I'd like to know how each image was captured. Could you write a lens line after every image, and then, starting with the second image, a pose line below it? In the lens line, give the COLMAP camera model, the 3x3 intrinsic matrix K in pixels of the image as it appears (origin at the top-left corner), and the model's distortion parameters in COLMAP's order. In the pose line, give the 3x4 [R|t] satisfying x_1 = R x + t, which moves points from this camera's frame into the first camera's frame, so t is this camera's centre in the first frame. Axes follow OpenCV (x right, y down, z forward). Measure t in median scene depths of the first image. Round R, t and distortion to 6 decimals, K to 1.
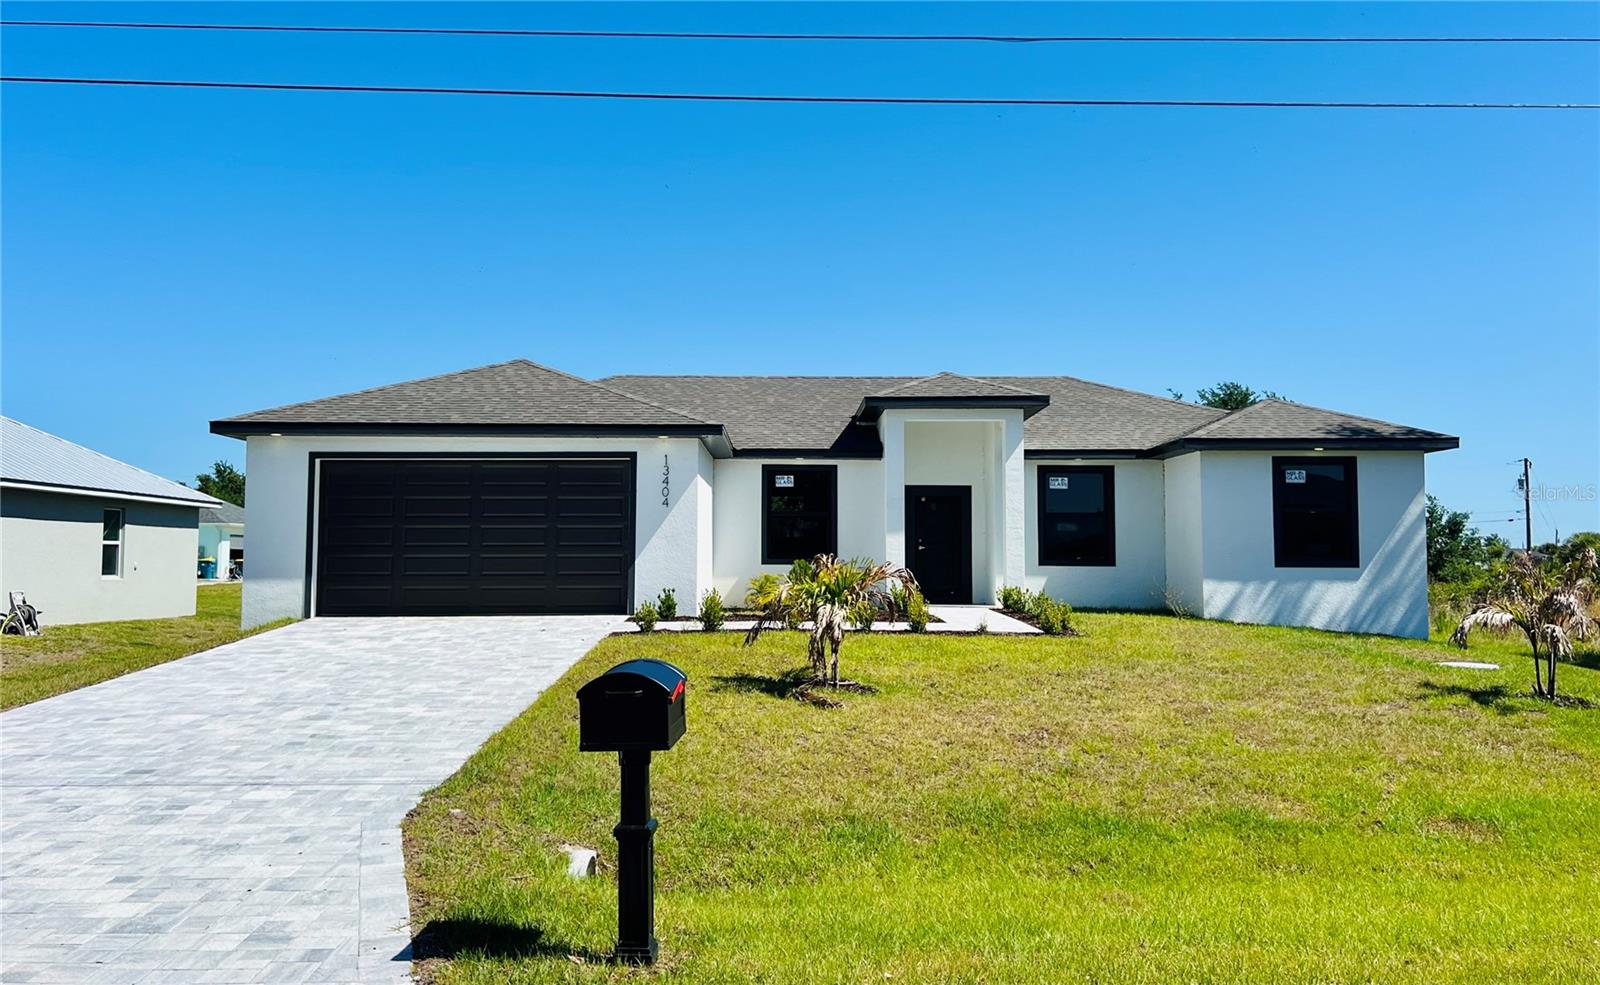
lens RADIAL K [[1297.9, 0, 794.0], [0, 1297.9, 467.0], [0, 0, 1]] dist [0.070621, -0.139172]
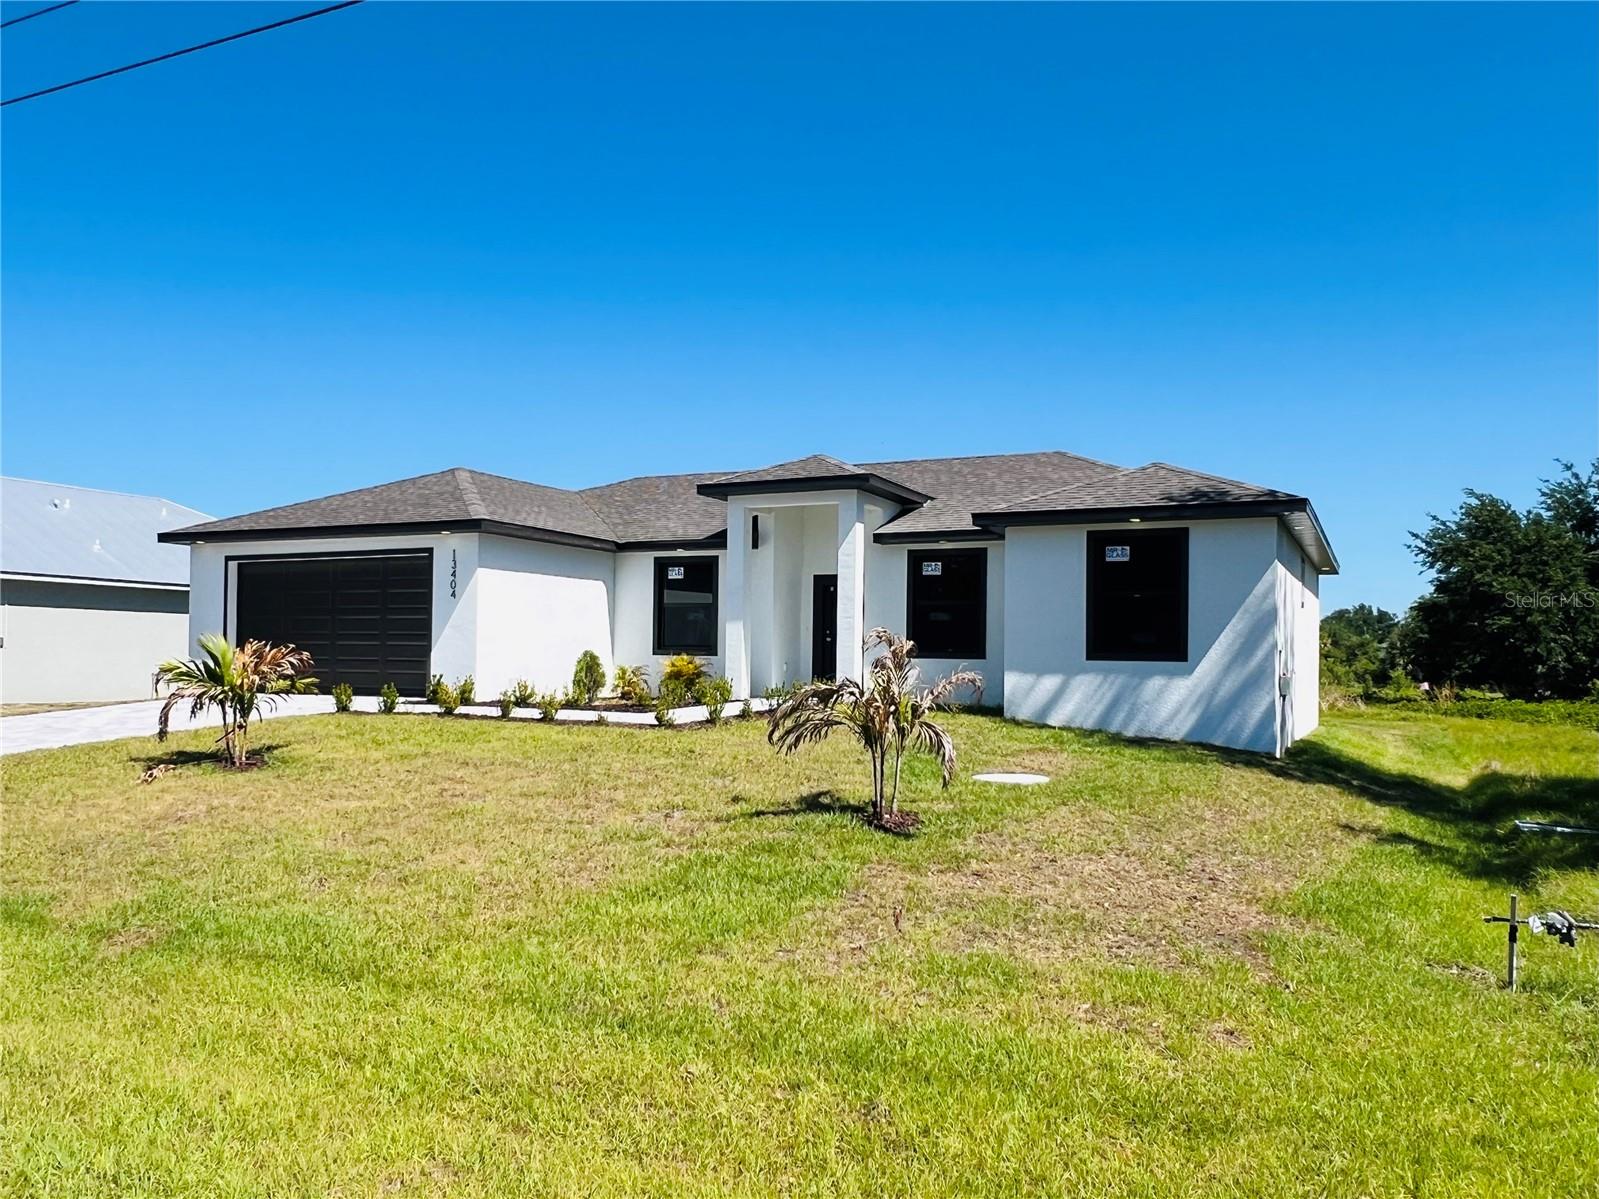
lens RADIAL K [[1261.3, 0, 793.6], [0, 1261.3, 518.5], [0, 0, 1]] dist [-0.033909, 0.001409]
pose [[0.903749, -0.039933, -0.426197, 0.572056], [0.021987, 0.998655, -0.046945, 0.019091], [0.427498, 0.033056, 0.903412, 0.176354]]
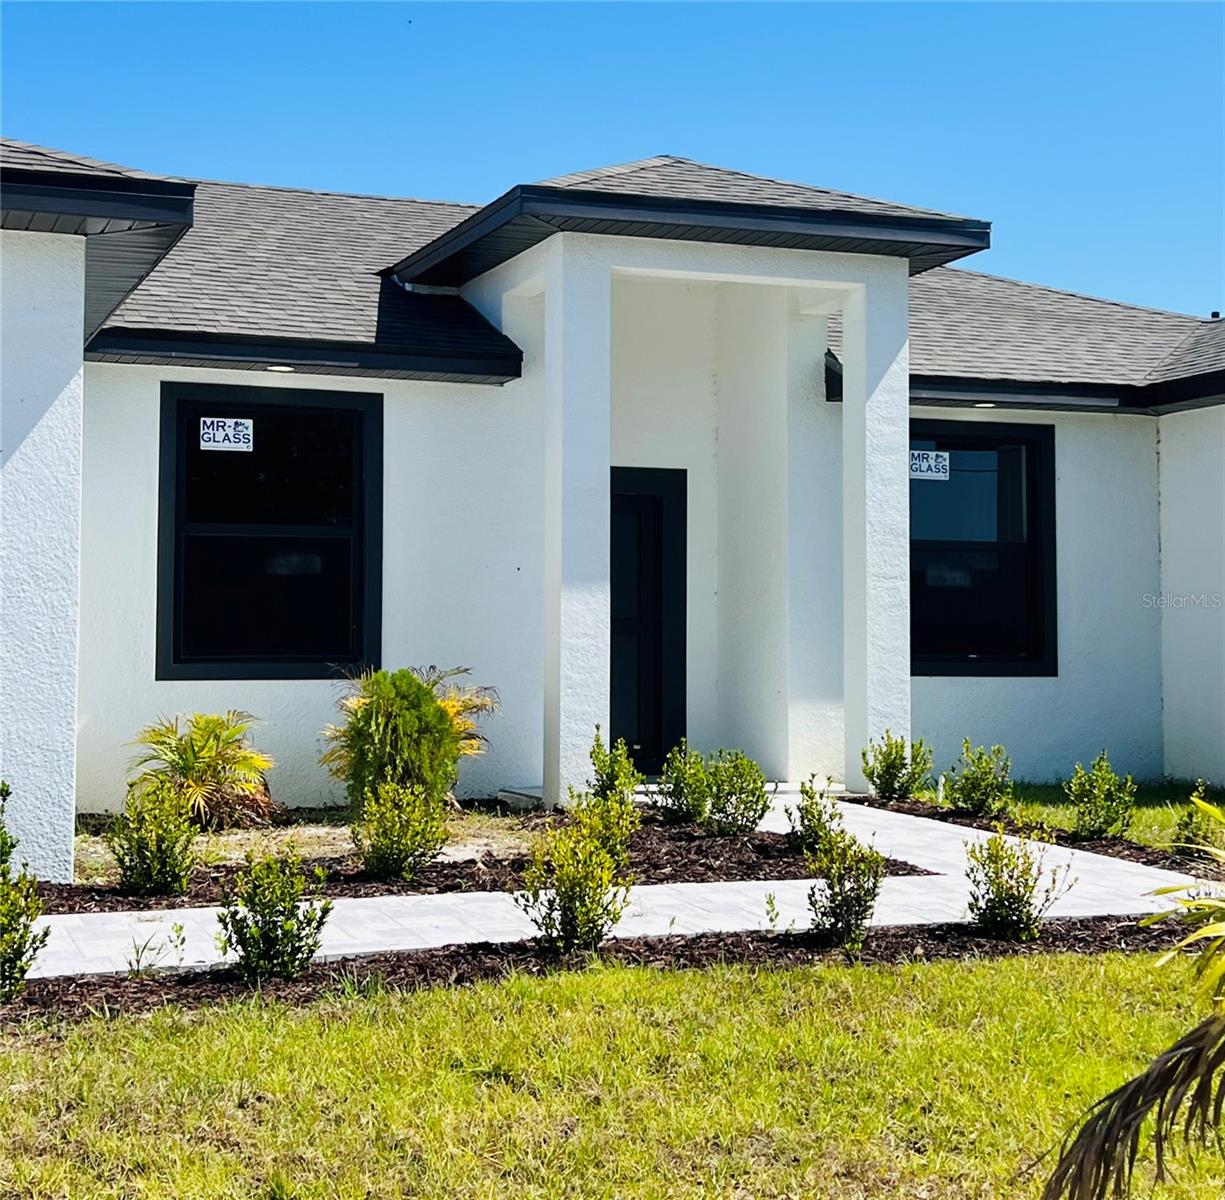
lens RADIAL K [[2131.2, 0, 692.6], [0, 2131.2, 510.8], [0, 0, 1]] dist [0.133960, -0.072047]
pose [[0.922078, 0.024127, 0.386252, -0.129266], [-0.026203, 0.999657, 0.000109, 0.032030], [-0.386117, -0.010222, 0.922393, 0.498022]]
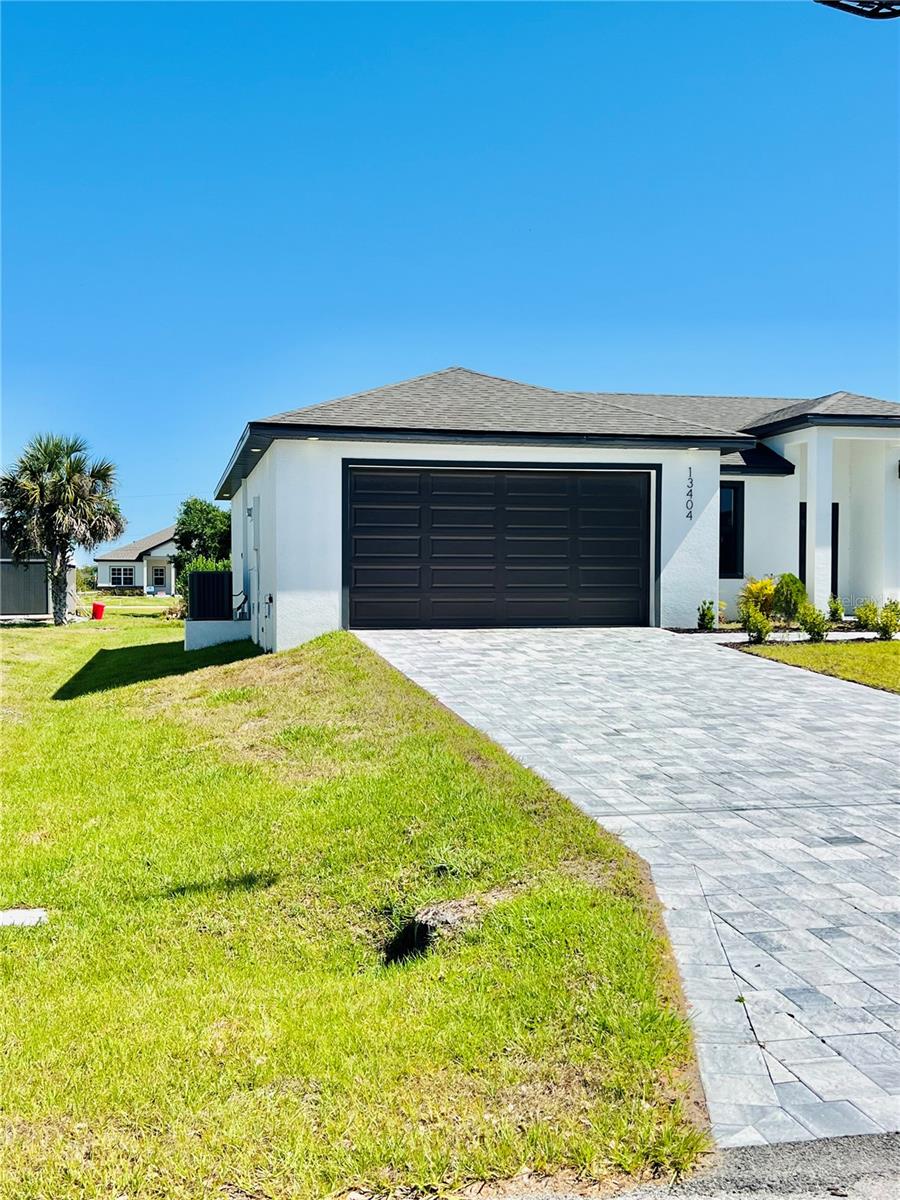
lens RADIAL K [[1257.3, 0, 450.0], [0, 1257.3, 600.0], [0, 0, 1]] dist [0.023883, 0.008387]
pose [[0.977472, -0.005632, 0.210989, -0.463425], [-0.012764, 0.996237, 0.085726, 0.011197], [-0.210678, -0.086488, 0.973722, 0.087044]]
